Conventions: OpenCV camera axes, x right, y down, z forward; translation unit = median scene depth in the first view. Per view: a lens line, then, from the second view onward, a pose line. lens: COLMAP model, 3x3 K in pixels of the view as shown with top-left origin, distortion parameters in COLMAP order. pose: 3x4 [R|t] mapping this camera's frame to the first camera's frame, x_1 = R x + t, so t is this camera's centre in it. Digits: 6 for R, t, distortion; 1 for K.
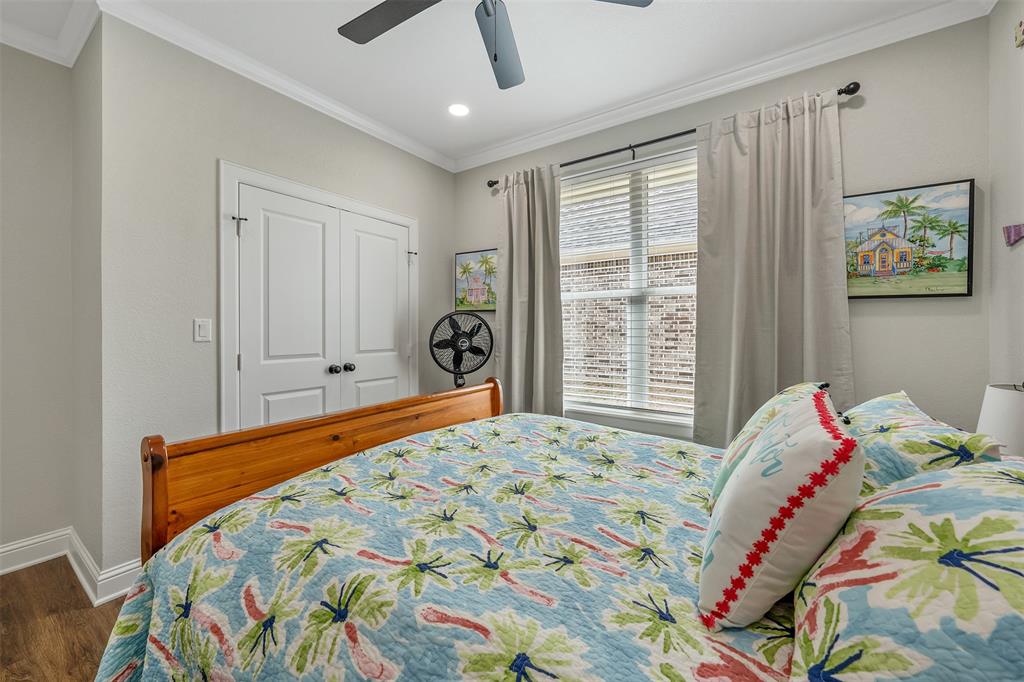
lens RADIAL K [[400.2, 0, 526.5], [0, 400.2, 325.5], [0, 0, 1]] dist [-0.006804, -0.000055]
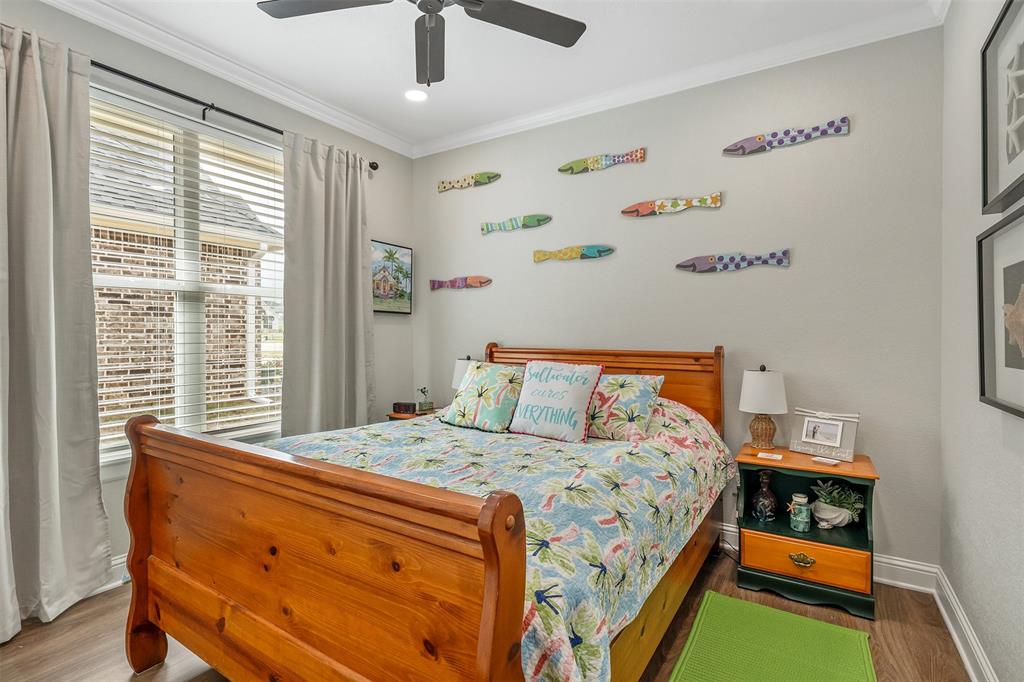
lens RADIAL K [[497.2, 0, 512.0], [0, 497.2, 336.3], [0, 0, 1]] dist [-0.005089, -0.000556]
pose [[-0.042508, -0.006344, 0.999076, -1.072491], [-0.004811, 0.999970, 0.006145, 0.007264], [-0.999085, -0.004546, -0.042537, 0.619602]]
